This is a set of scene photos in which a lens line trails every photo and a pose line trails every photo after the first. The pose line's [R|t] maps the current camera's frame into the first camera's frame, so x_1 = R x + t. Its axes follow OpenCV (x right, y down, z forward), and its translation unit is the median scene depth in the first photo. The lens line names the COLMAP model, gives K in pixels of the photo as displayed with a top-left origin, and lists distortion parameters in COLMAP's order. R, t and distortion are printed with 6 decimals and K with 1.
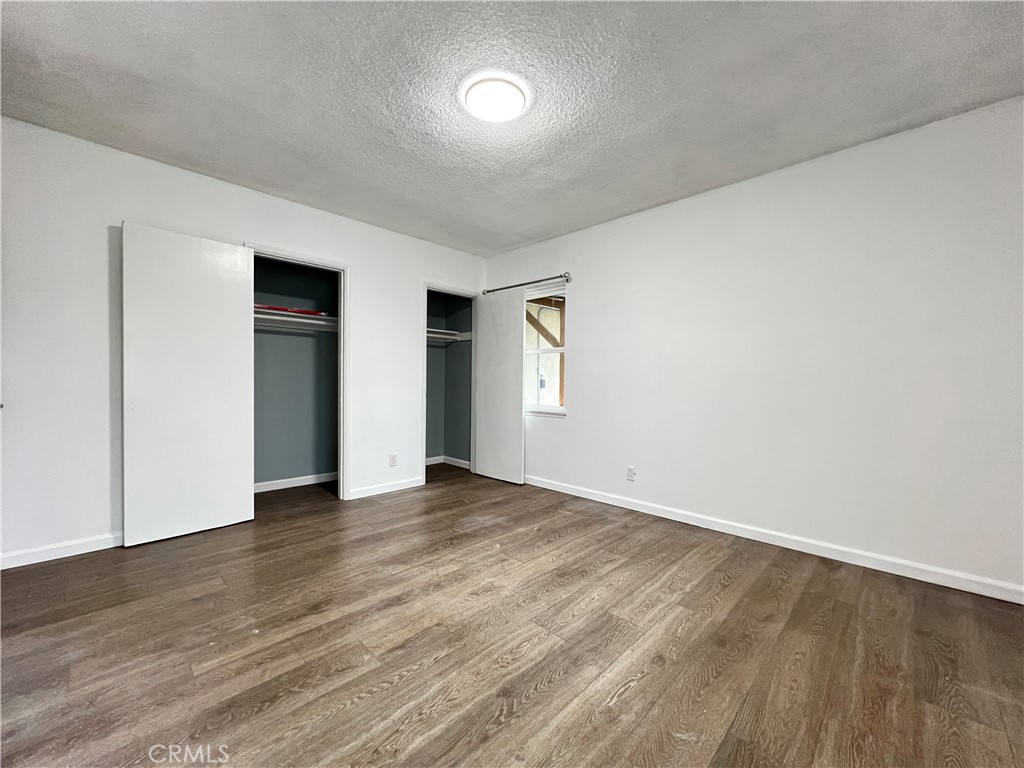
lens RADIAL K [[409.8, 0, 512.3], [0, 409.8, 384.7], [0, 0, 1]] dist [-0.000227, 0.000722]
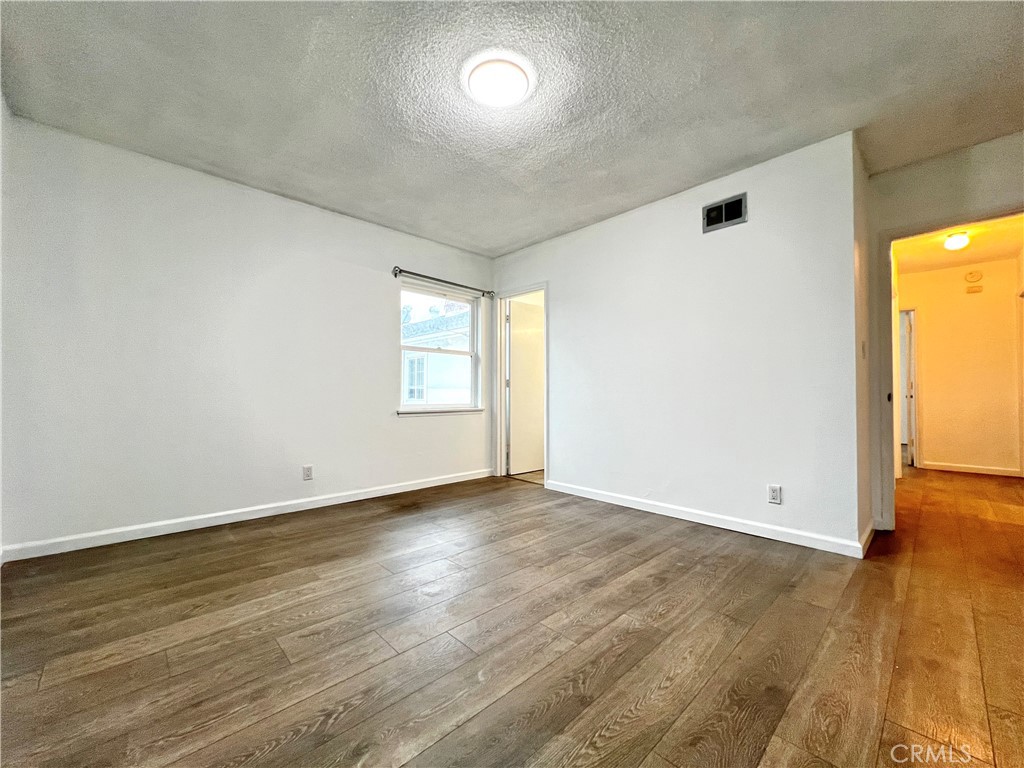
lens RADIAL K [[409.8, 0, 511.7], [0, 409.8, 386.8], [0, 0, 1]] dist [-0.000227, 0.000722]
pose [[-0.999269, -0.010489, 0.036767, -0.111922], [-0.010902, 0.999880, -0.011050, 0.049659], [-0.036646, -0.011443, -0.999263, 1.917779]]
